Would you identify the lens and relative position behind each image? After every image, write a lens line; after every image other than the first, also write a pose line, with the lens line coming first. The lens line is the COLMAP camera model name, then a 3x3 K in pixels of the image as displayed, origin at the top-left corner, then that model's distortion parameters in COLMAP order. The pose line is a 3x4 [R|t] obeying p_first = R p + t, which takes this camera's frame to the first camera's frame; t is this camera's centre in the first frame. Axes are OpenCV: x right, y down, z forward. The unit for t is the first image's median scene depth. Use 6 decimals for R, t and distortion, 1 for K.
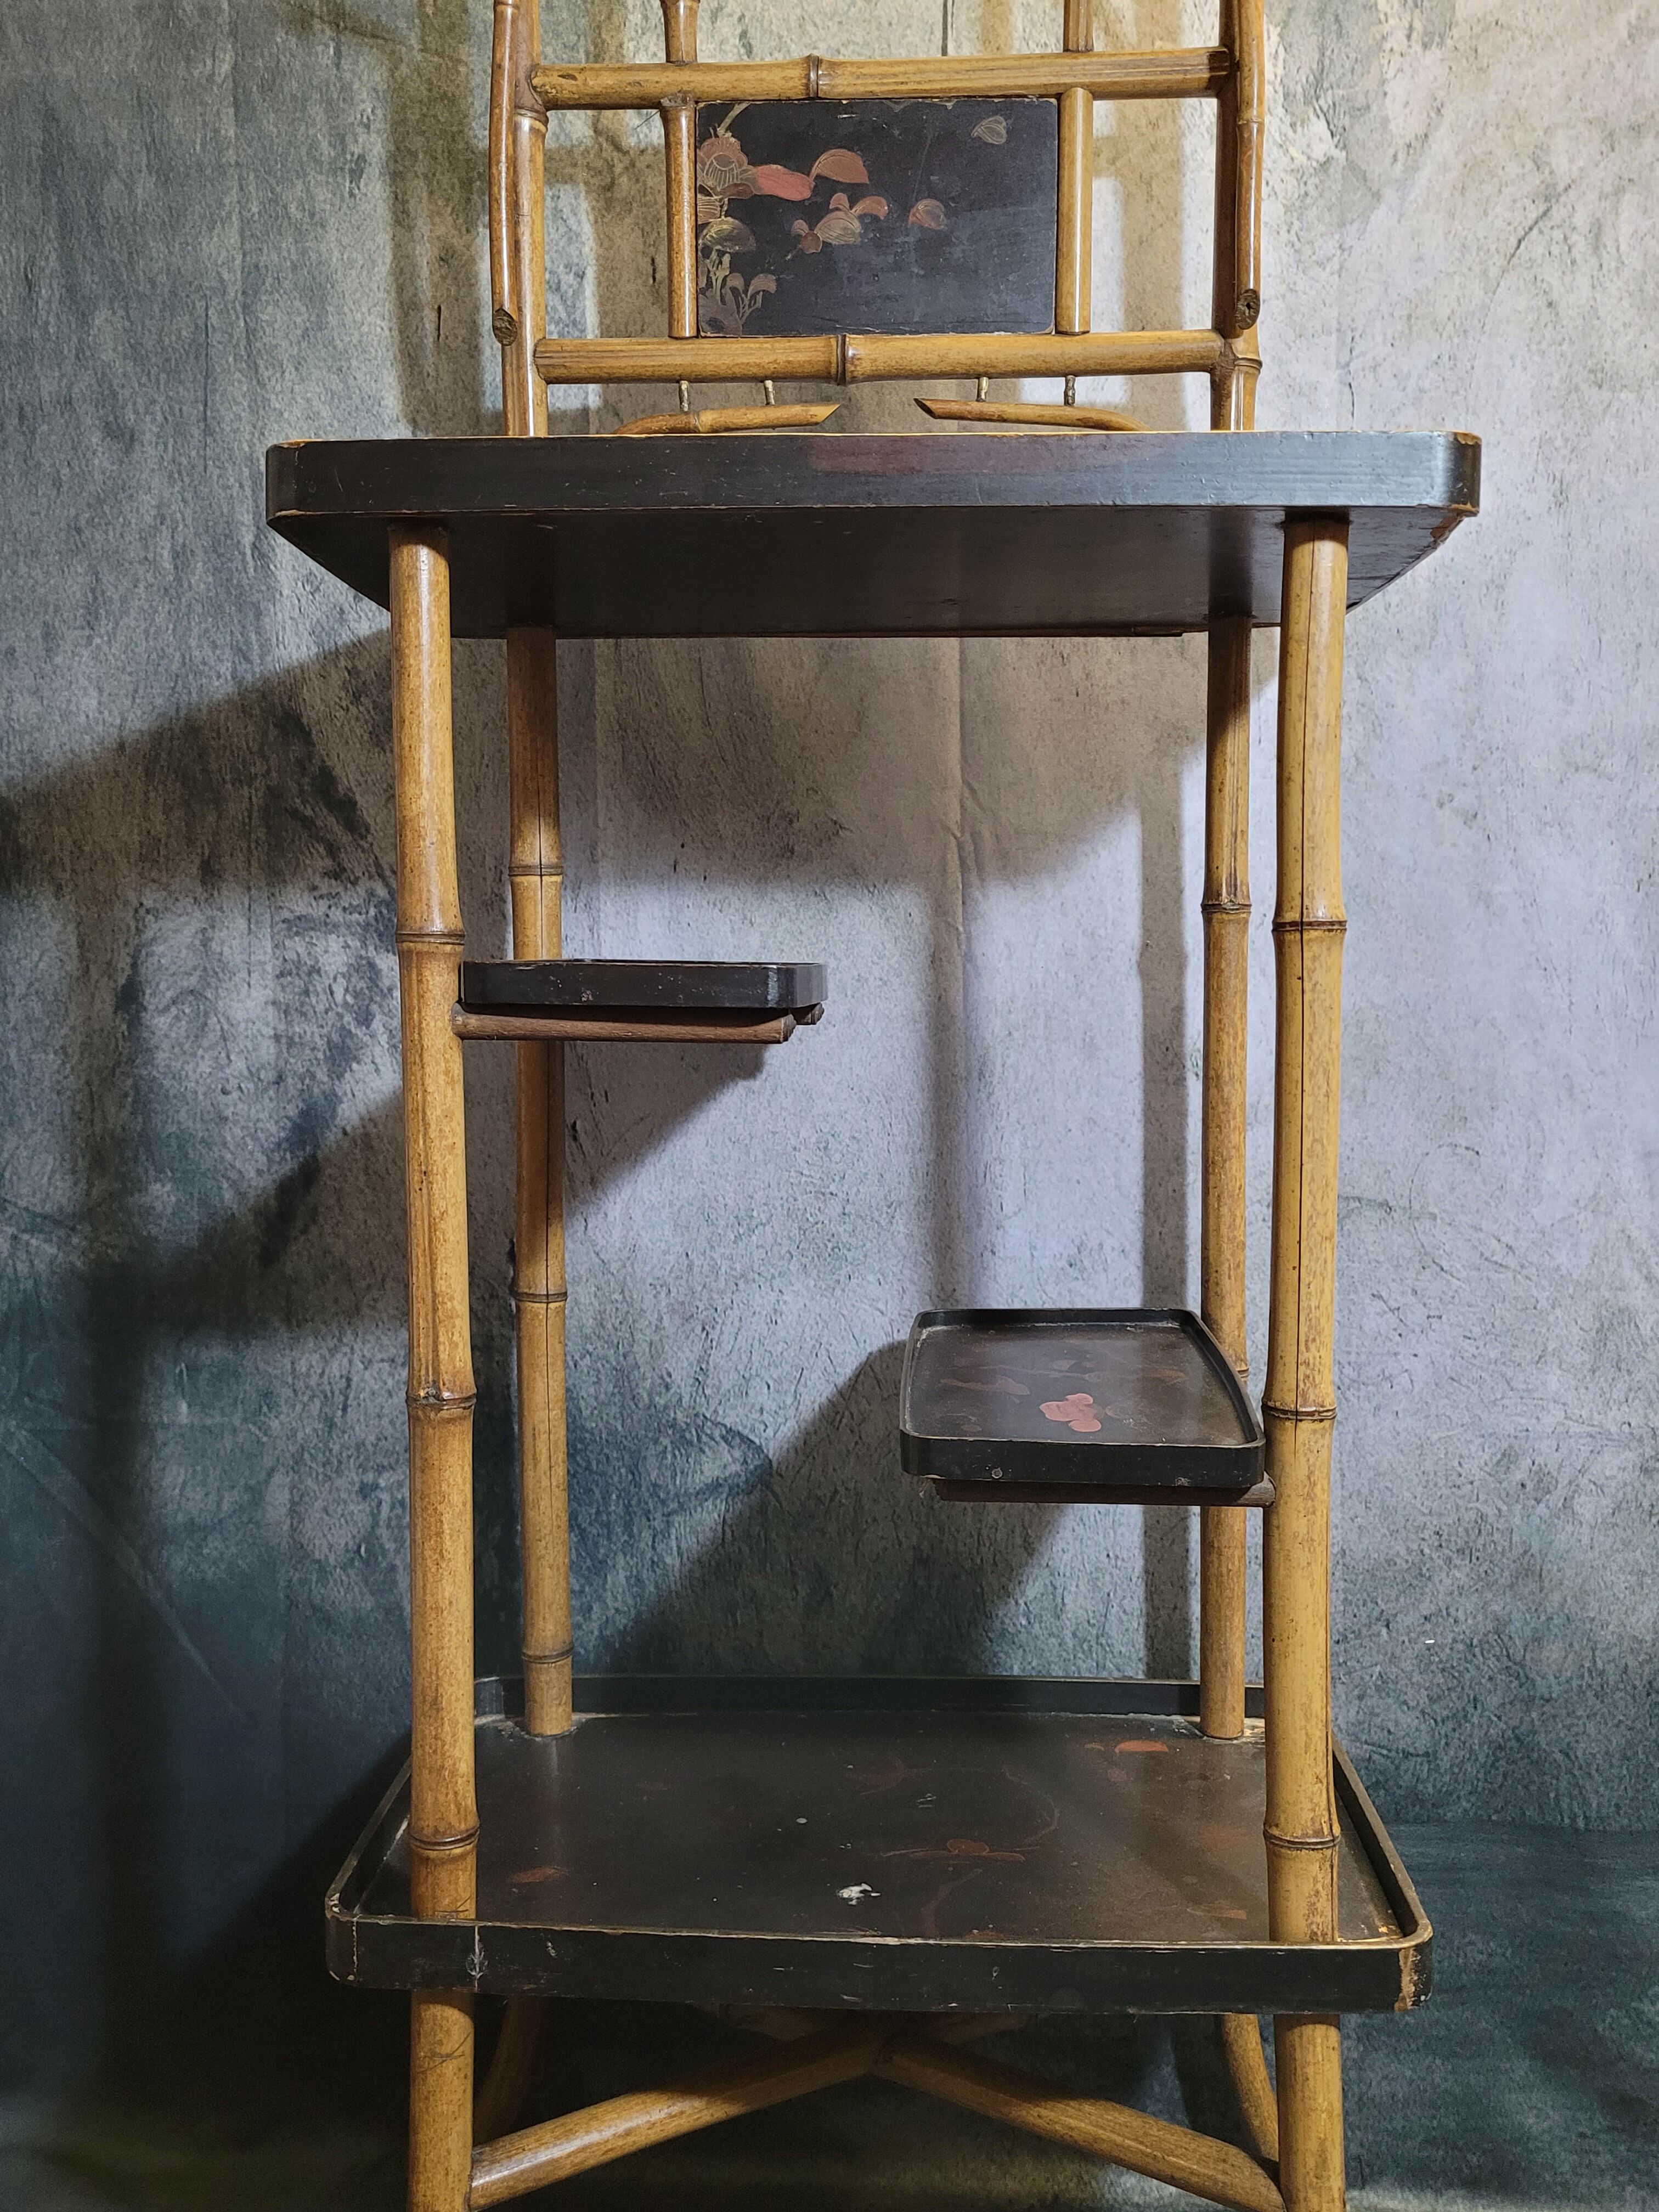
lens RADIAL K [[1861.6, 0, 844.1], [0, 1861.6, 1091.2], [0, 0, 1]] dist [0.045961, -0.038856]
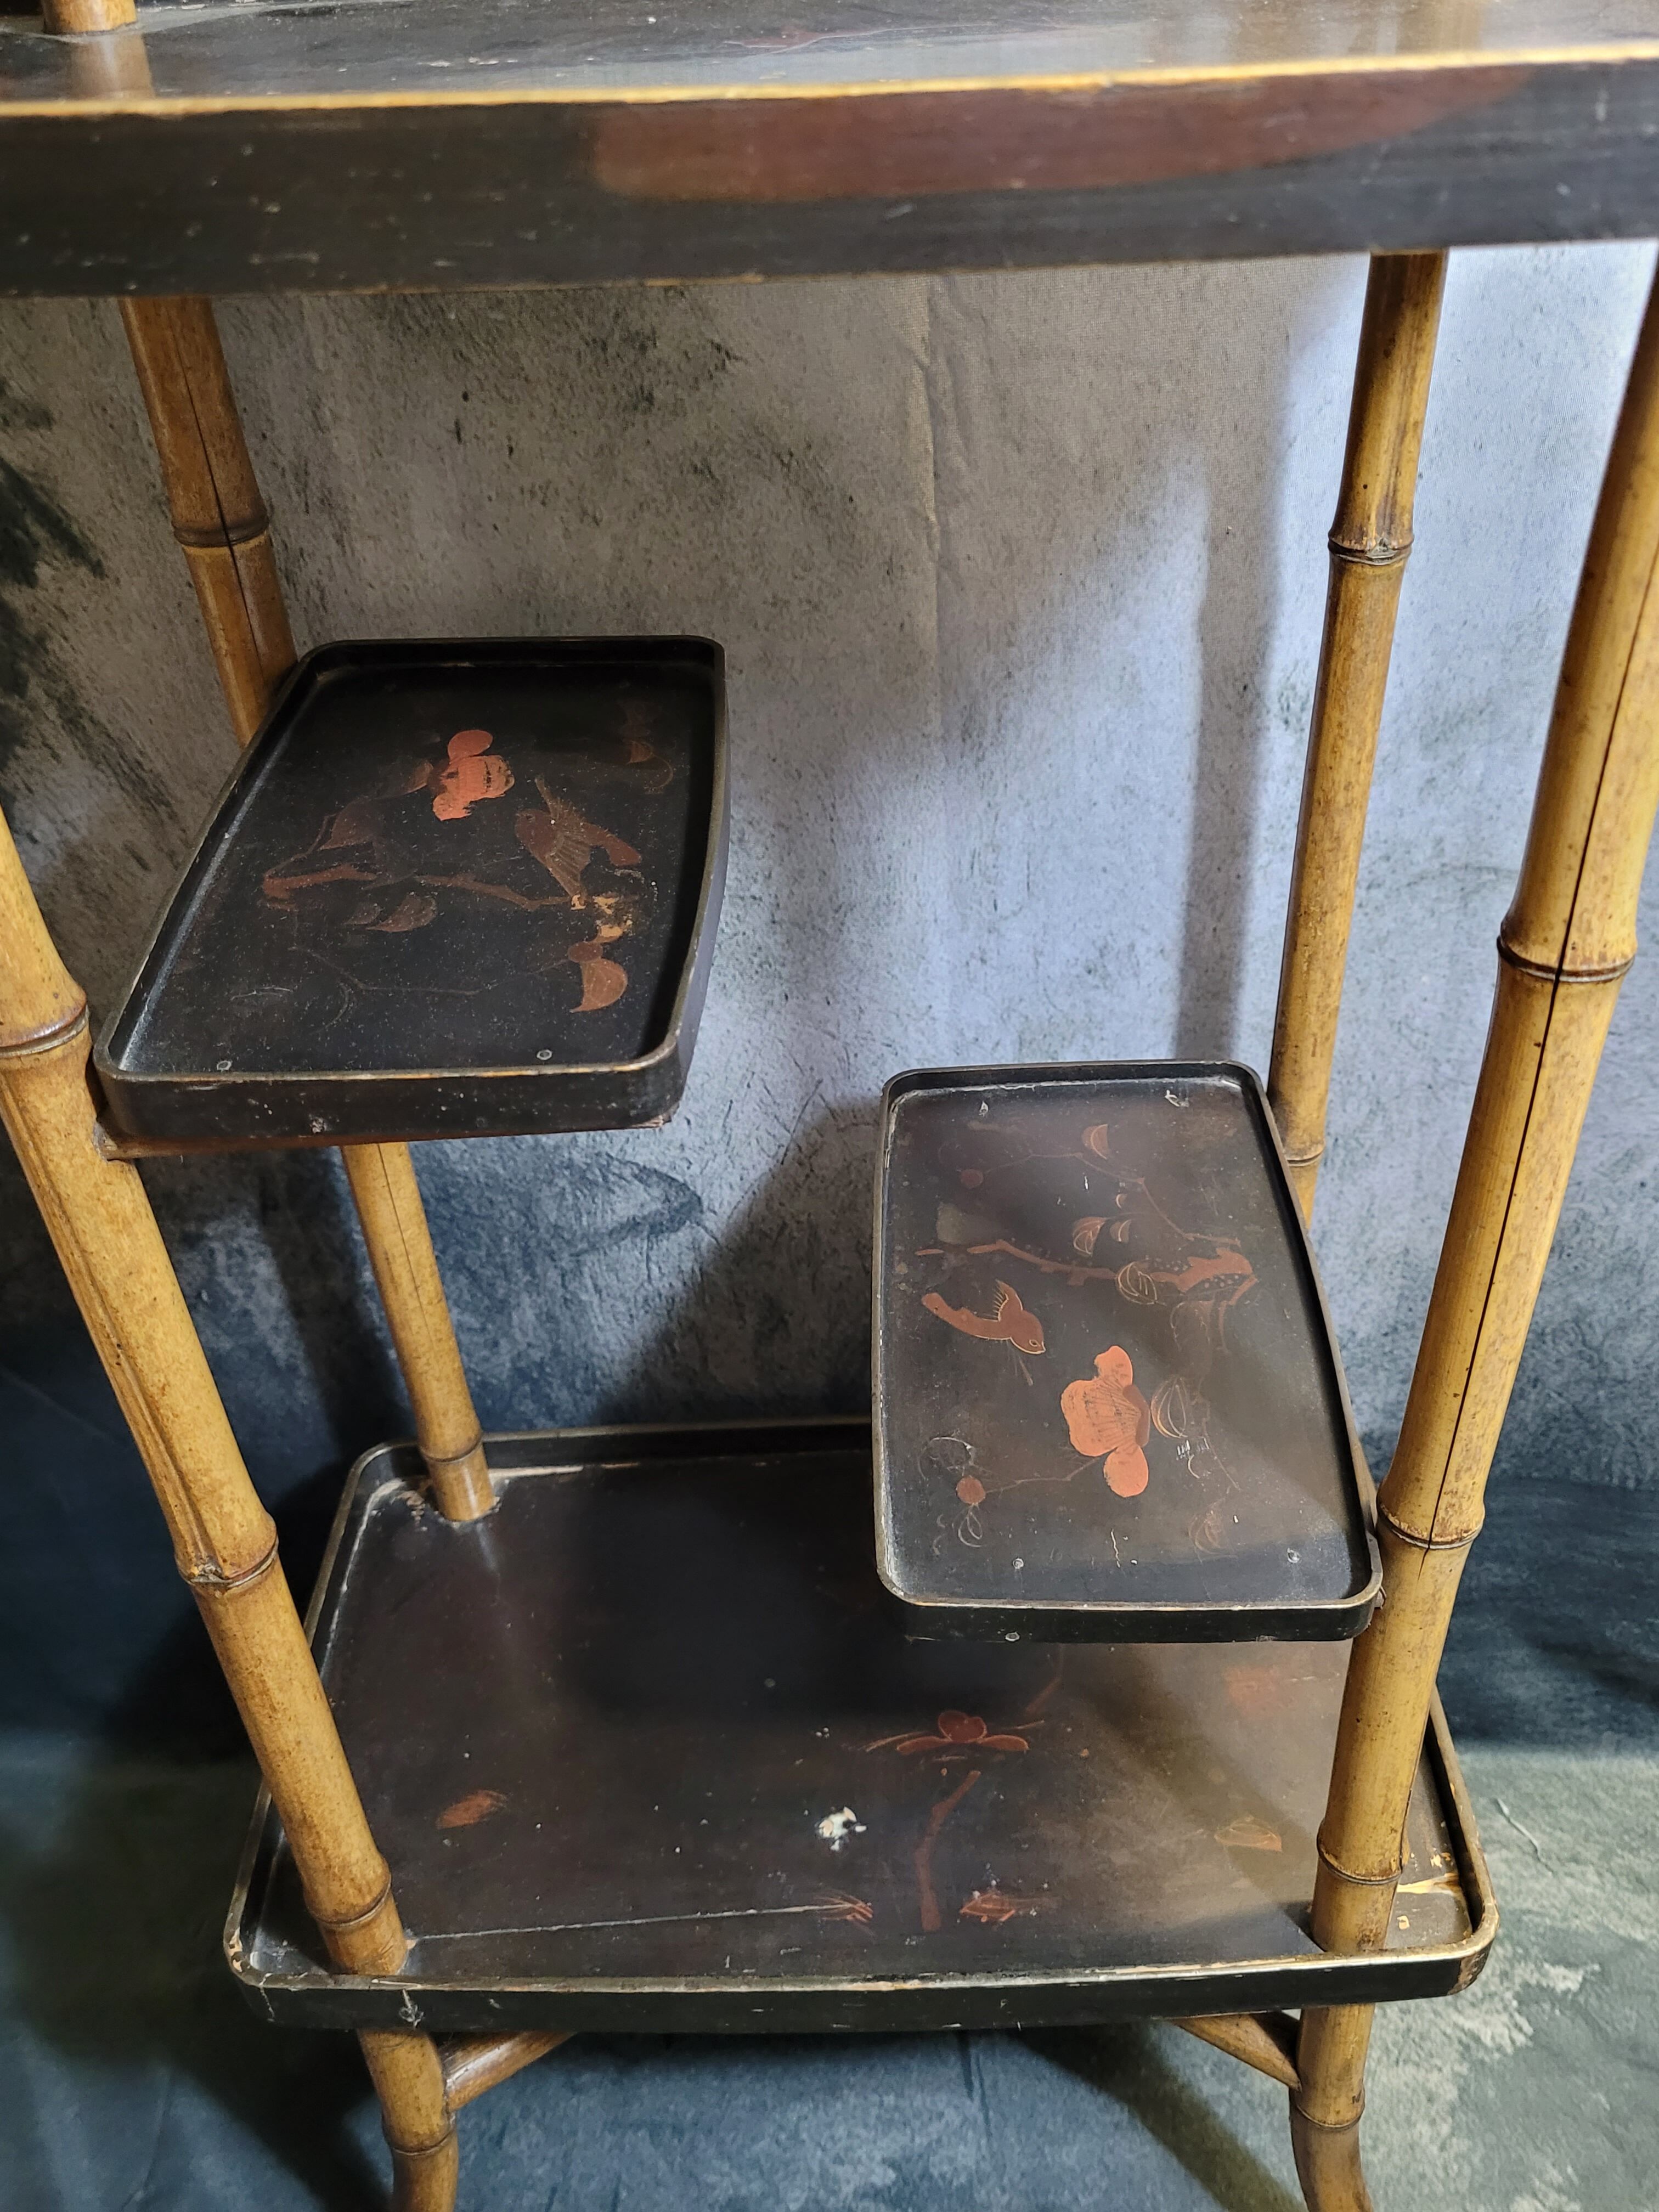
lens RADIAL K [[1861.6, 0, 858.9], [0, 1861.6, 1105.4], [0, 0, 1]] dist [0.045961, -0.038856]
pose [[0.998114, -0.057173, 0.022334, 0.012709], [0.035260, 0.831900, 0.553804, -0.272713], [-0.050243, -0.551972, 0.832348, 0.371261]]
